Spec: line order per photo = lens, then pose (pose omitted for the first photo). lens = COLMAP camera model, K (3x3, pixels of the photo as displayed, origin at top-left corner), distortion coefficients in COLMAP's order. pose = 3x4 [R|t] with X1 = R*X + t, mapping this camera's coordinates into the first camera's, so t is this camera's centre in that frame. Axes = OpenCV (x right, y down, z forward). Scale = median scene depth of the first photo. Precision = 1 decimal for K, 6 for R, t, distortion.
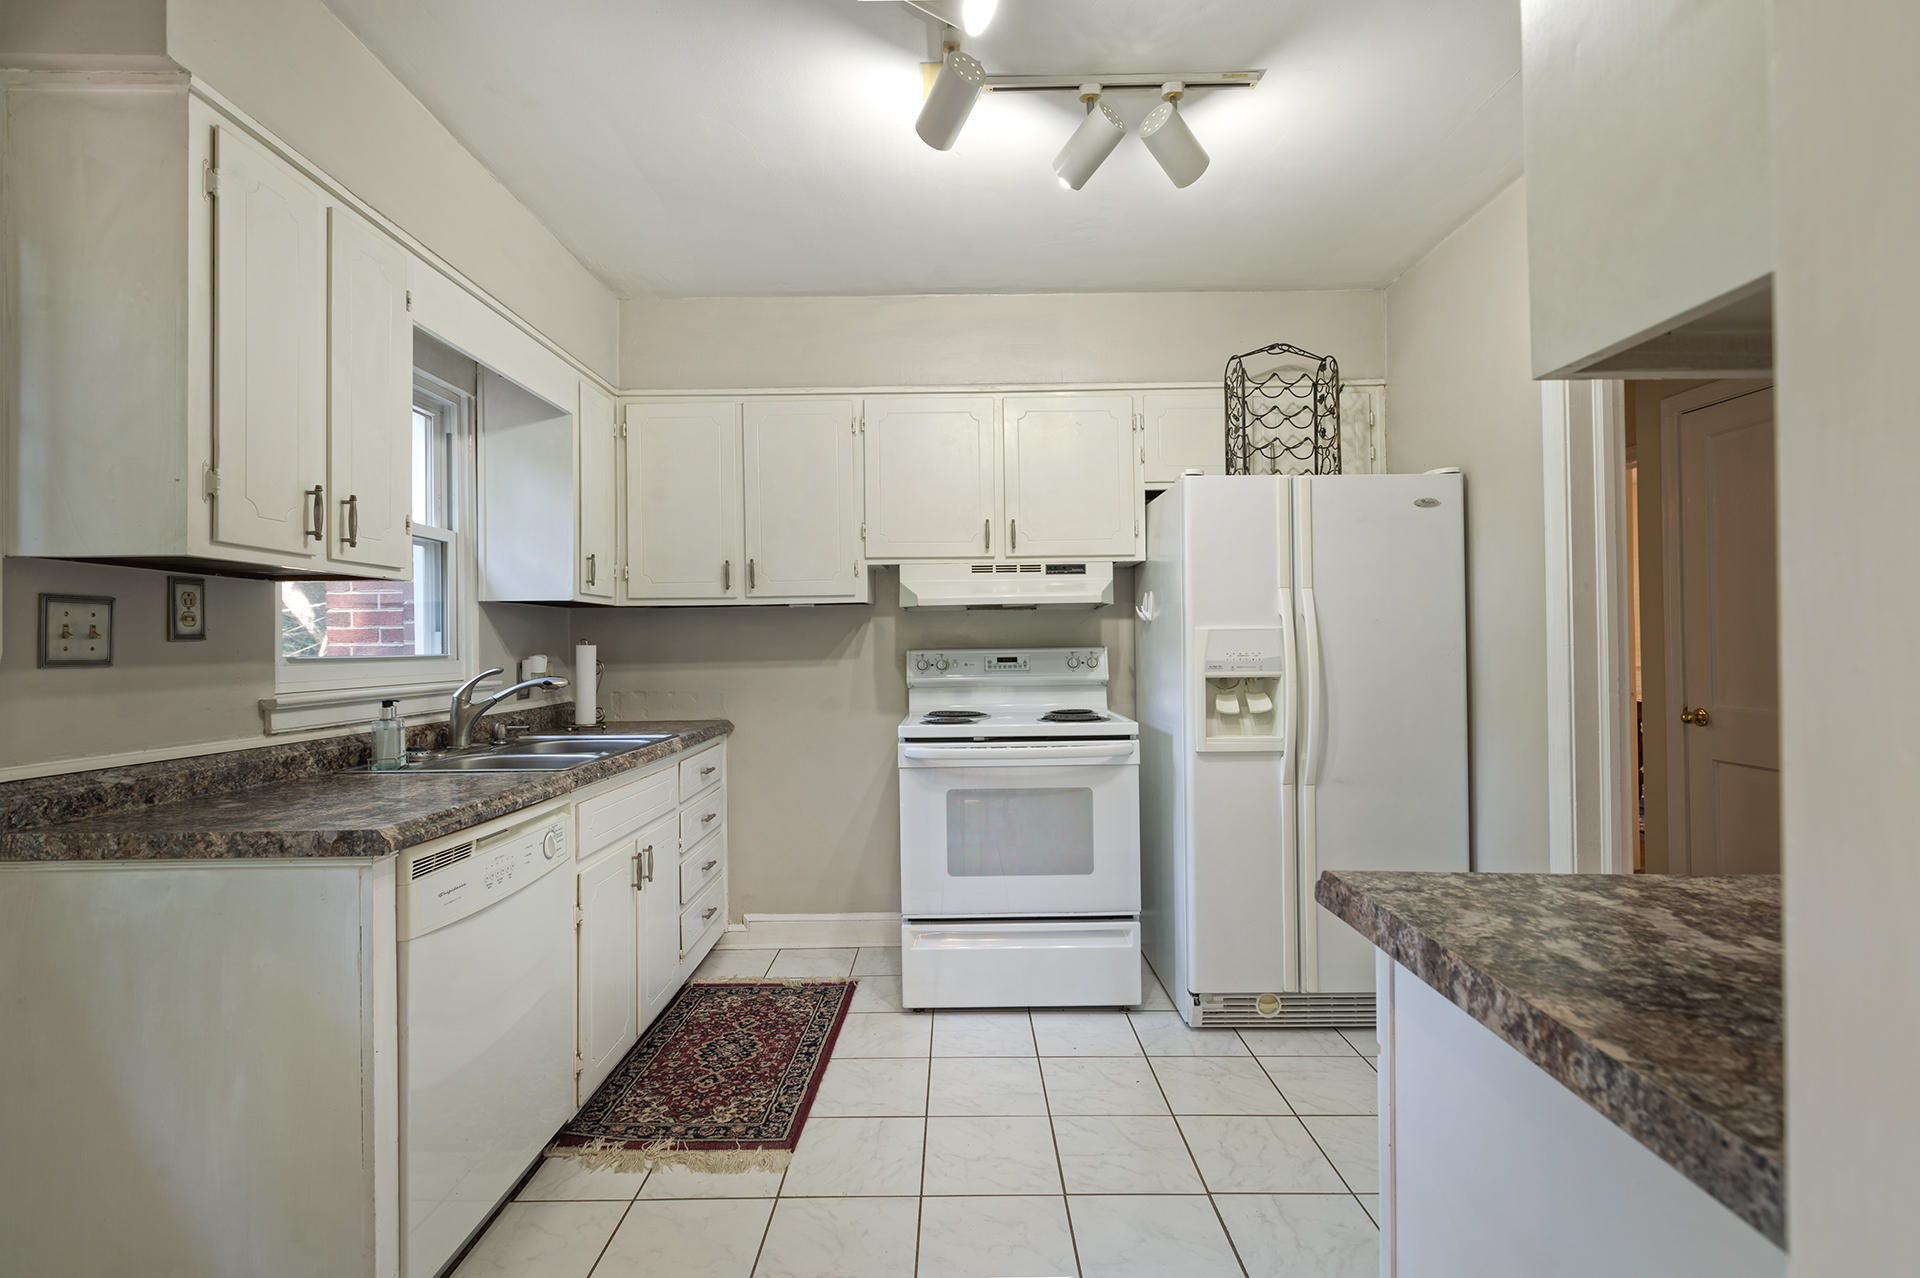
lens RADIAL K [[860.3, 0, 955.4], [0, 860.3, 635.0], [0, 0, 1]] dist [-0.000123, 0.000903]
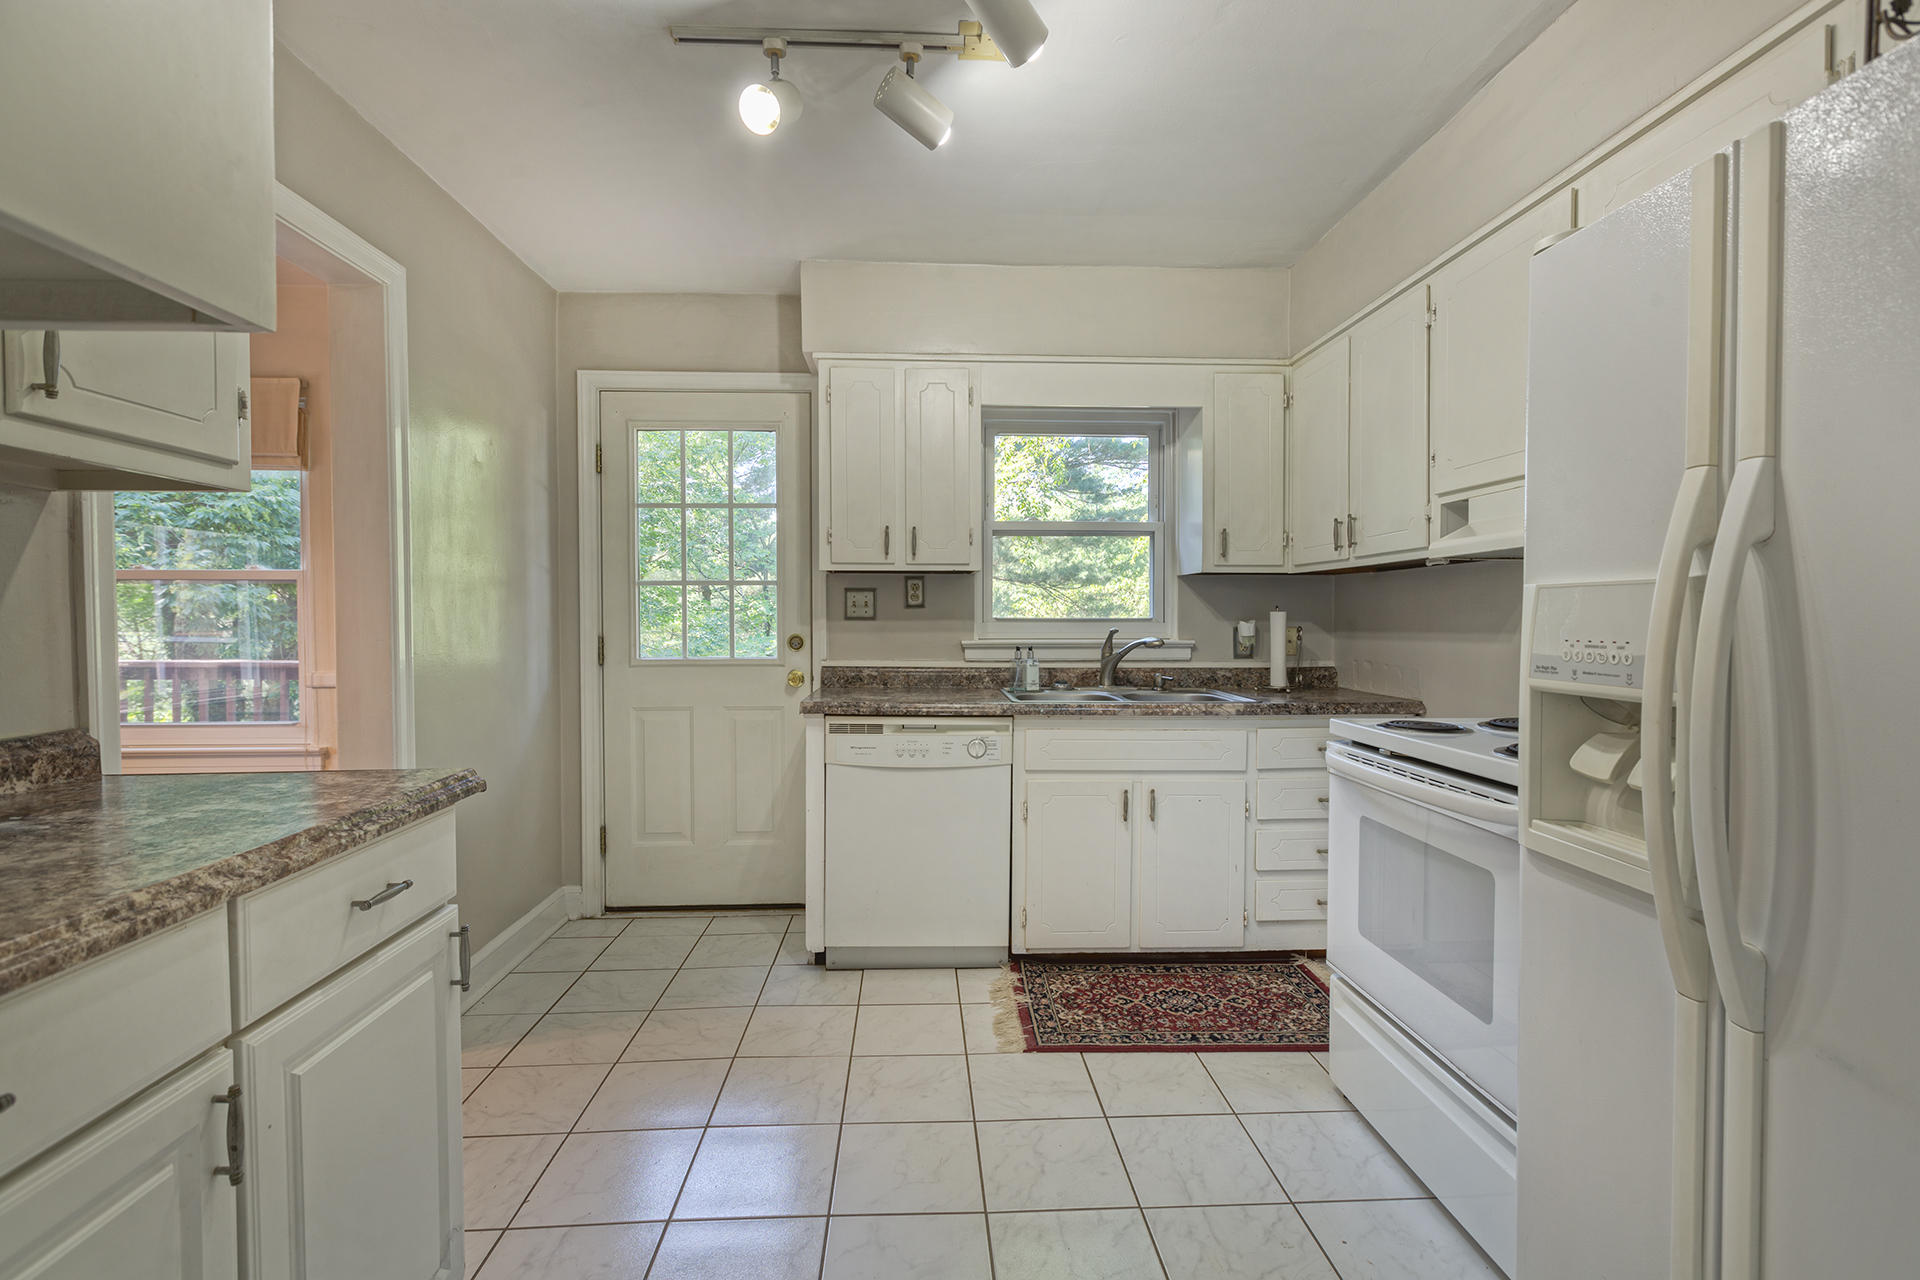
lens RADIAL K [[860.3, 0, 955.4], [0, 860.3, 636.0], [0, 0, 1]] dist [-0.000123, 0.000903]
pose [[0.056431, 0.032104, -0.997890, 0.918221], [0.007902, 0.999437, 0.032601, 0.005492], [0.998375, -0.009725, 0.056146, 0.828719]]
